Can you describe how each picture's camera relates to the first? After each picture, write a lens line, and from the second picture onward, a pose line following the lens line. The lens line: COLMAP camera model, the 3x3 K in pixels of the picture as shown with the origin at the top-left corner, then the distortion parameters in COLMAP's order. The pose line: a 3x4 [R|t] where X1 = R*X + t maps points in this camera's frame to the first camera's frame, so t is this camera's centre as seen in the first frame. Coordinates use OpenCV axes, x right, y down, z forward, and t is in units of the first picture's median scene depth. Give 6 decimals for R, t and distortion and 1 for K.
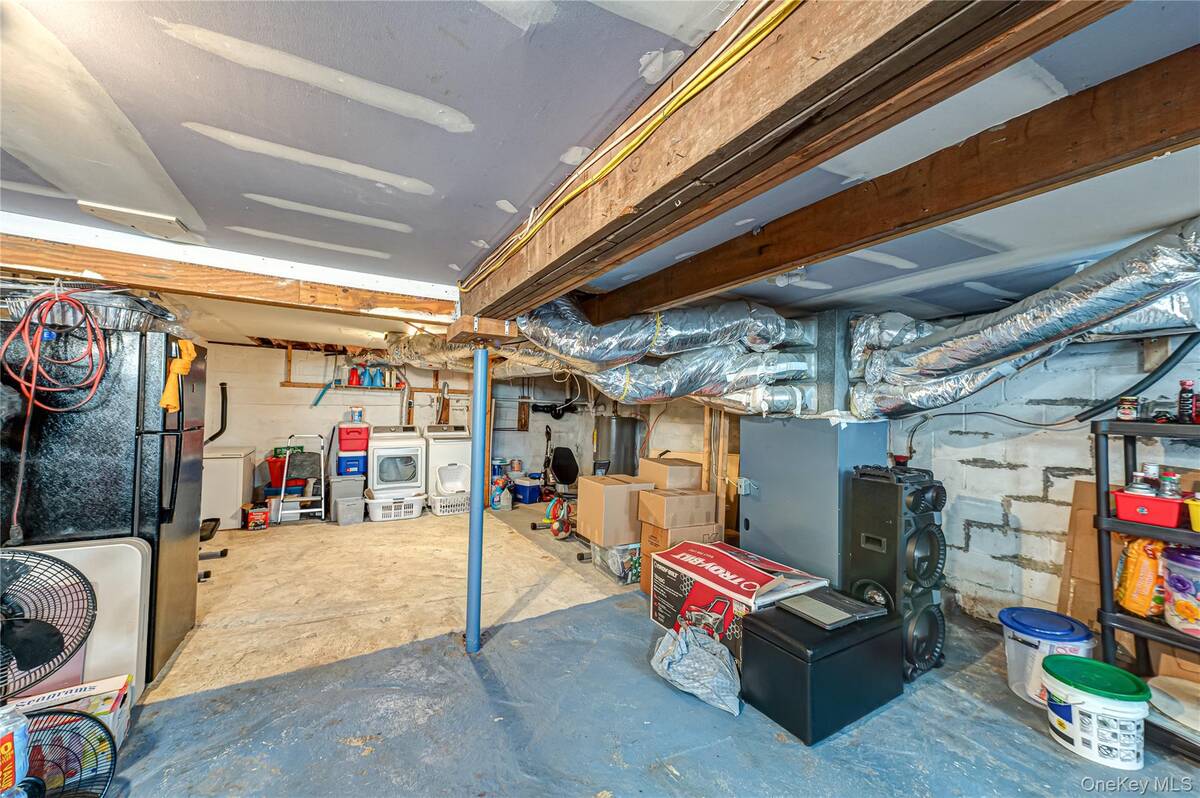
lens RADIAL K [[454.4, 0, 601.7], [0, 454.4, 399.8], [0, 0, 1]] dist [0.011995, 0.000058]
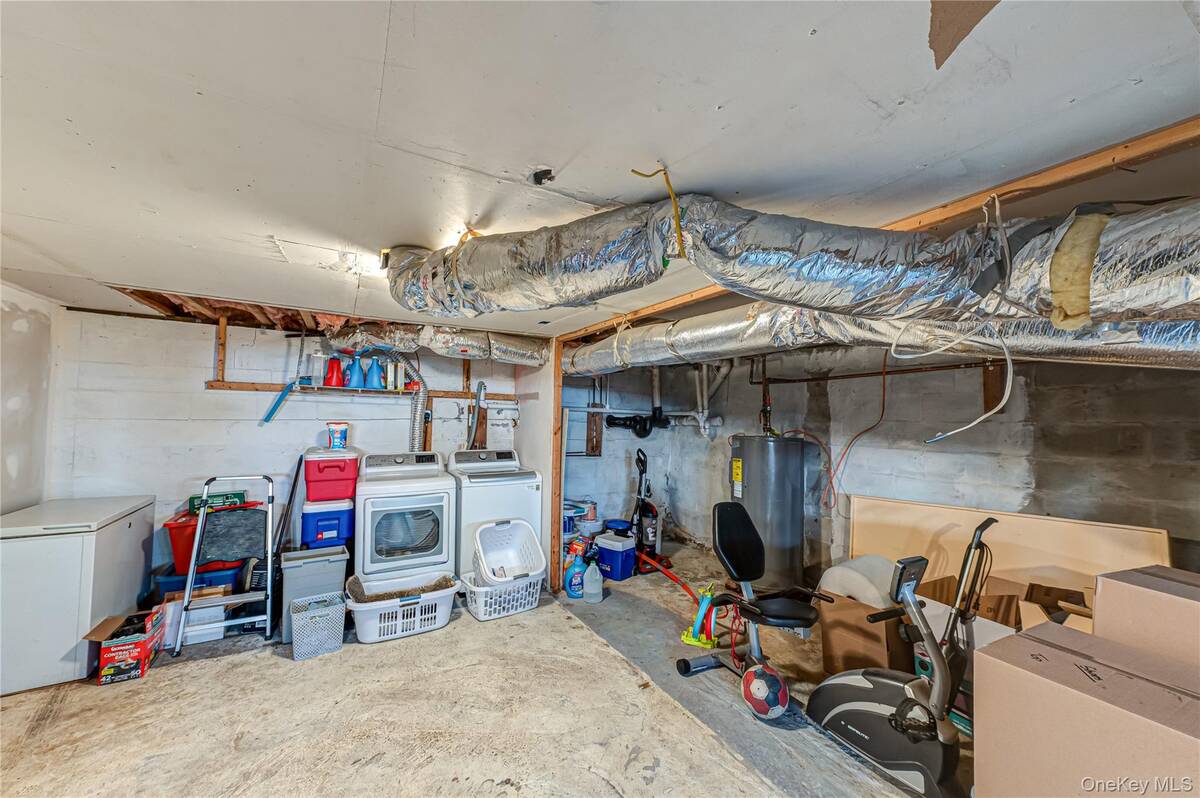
lens RADIAL K [[454.4, 0, 601.0], [0, 454.4, 400.4], [0, 0, 1]] dist [0.011995, 0.000058]
pose [[0.999960, -0.004944, -0.007450, -0.194729], [0.004831, 0.999874, -0.015132, -0.003246], [0.007524, 0.015096, 0.999858, 0.416144]]
